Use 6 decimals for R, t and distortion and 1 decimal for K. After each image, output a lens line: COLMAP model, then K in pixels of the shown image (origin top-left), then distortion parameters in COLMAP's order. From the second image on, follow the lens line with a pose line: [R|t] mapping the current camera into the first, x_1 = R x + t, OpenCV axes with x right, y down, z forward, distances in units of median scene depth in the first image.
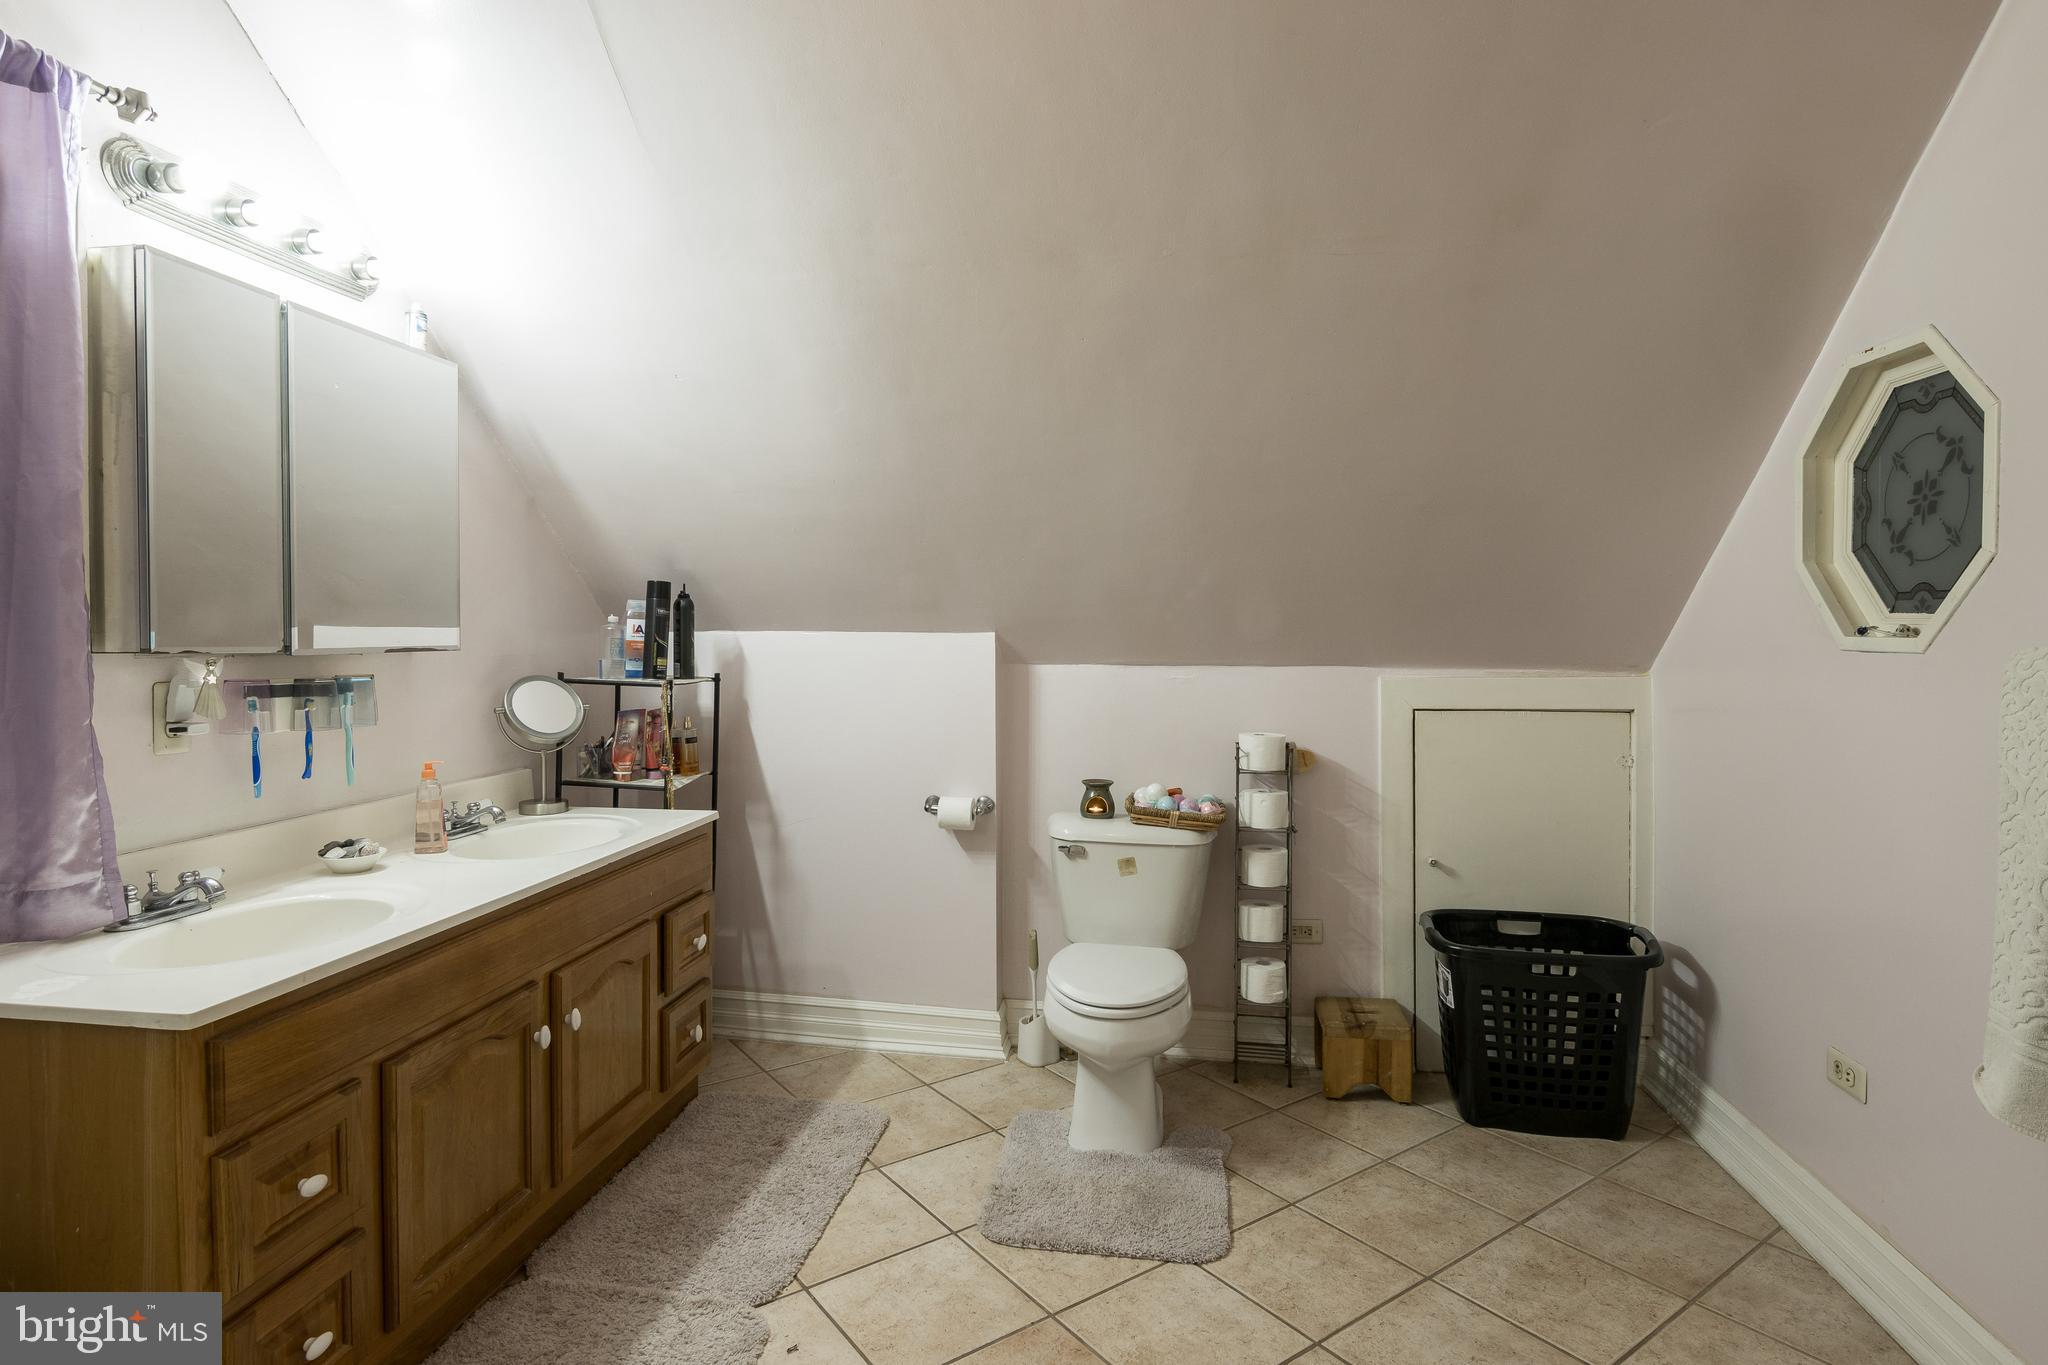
lens RADIAL K [[1056.8, 0, 1020.4], [0, 1056.8, 670.4], [0, 0, 1]] dist [0.015438, -0.016334]
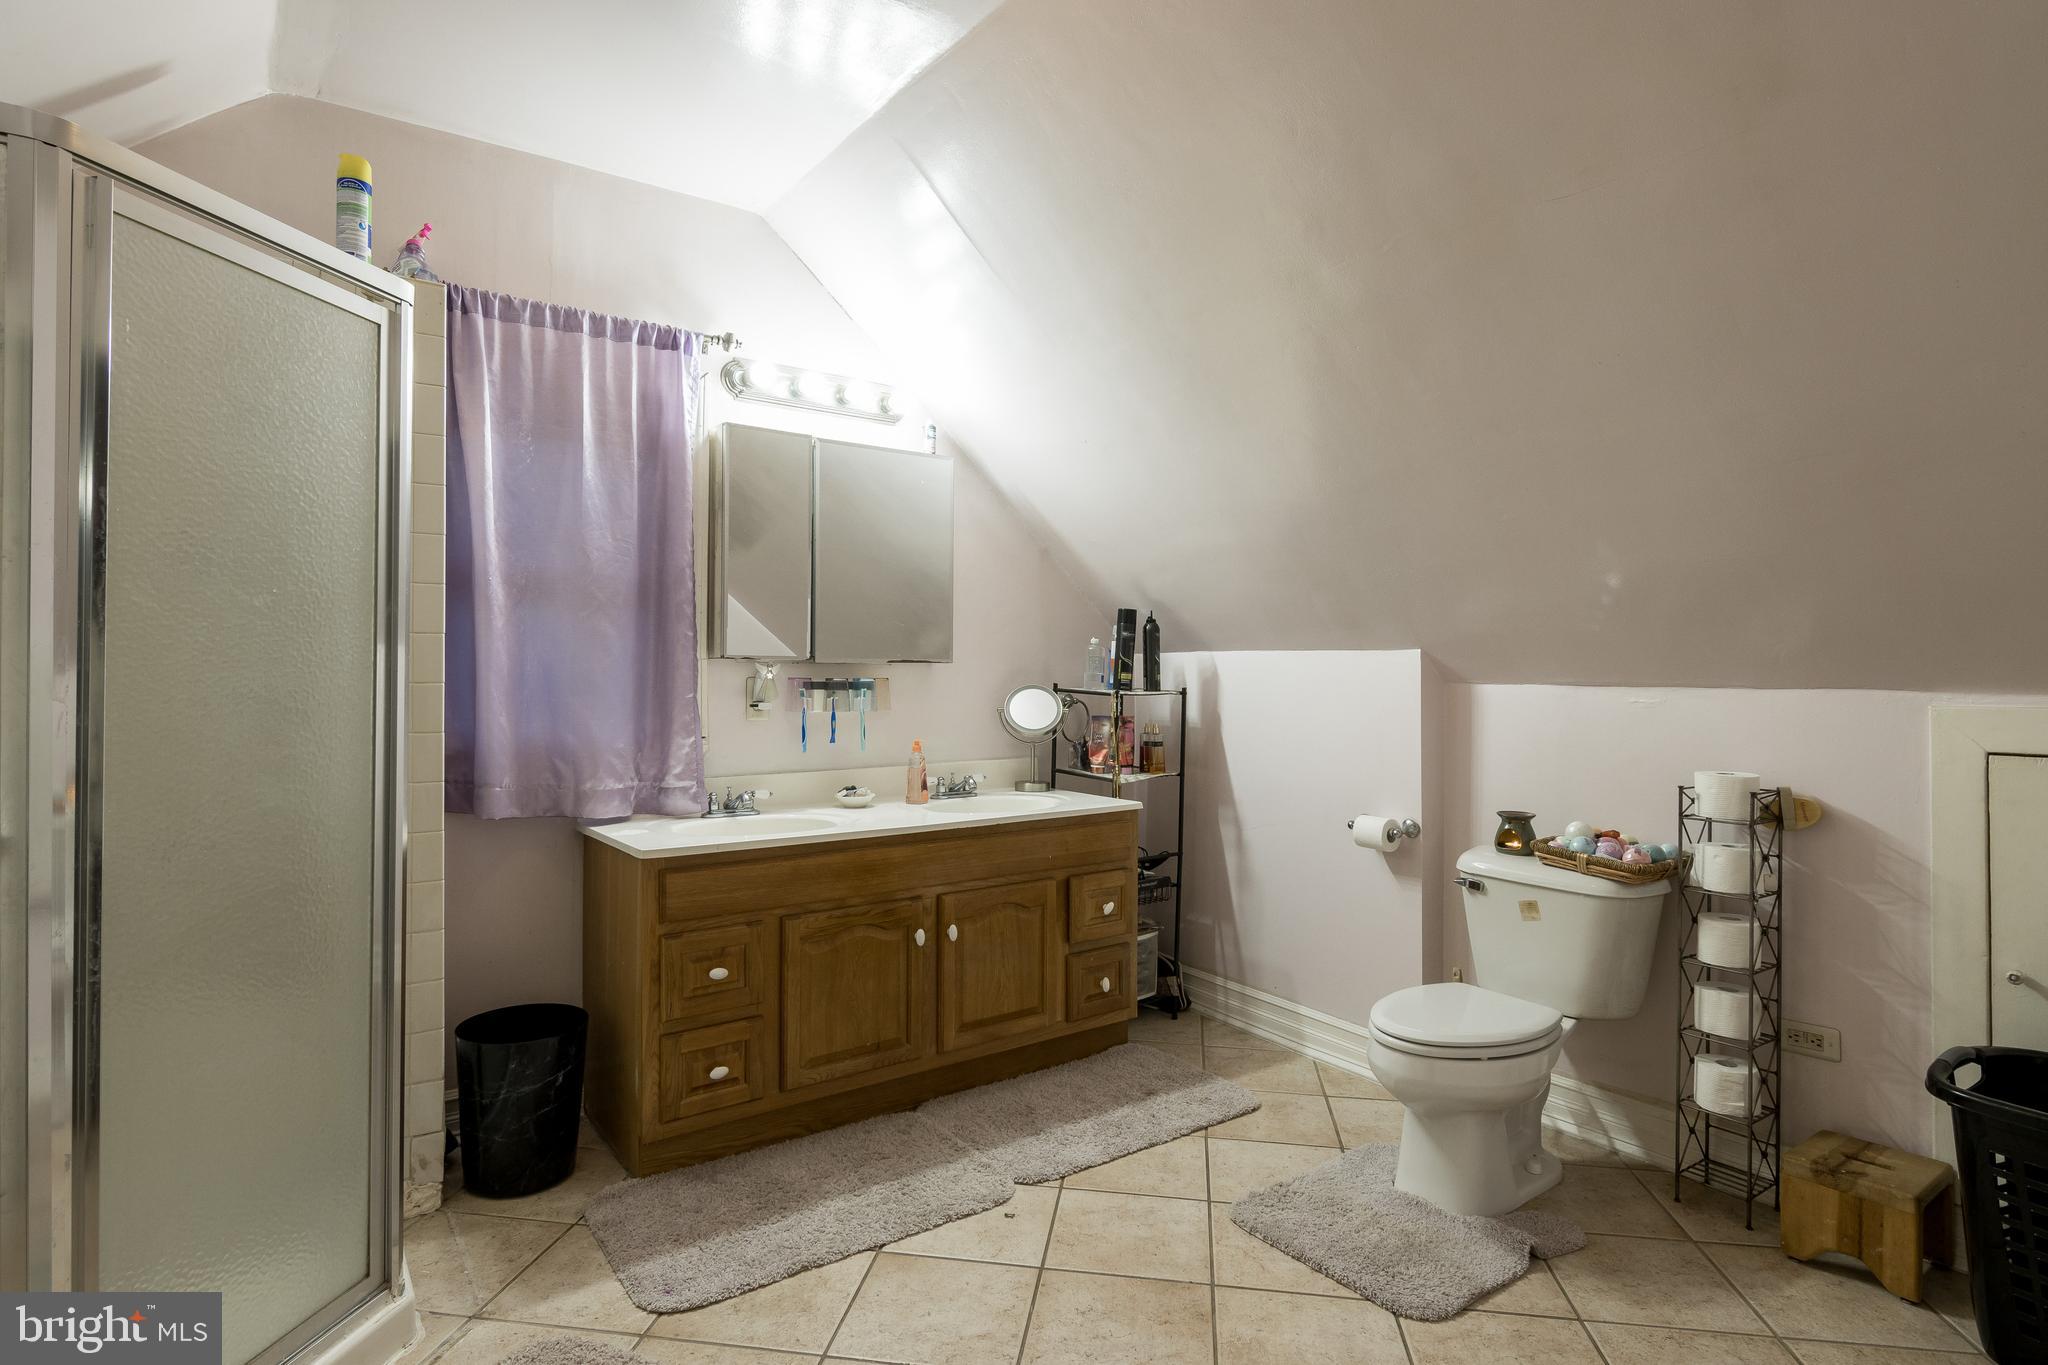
lens RADIAL K [[1051.3, 0, 1017.6], [0, 1051.3, 679.1], [0, 0, 1]] dist [0.014209, -0.012098]
pose [[0.719914, 0.009253, -0.694002, 0.405197], [-0.028605, 0.999457, -0.016348, 0.018252], [0.693474, 0.031621, 0.719788, 0.059012]]
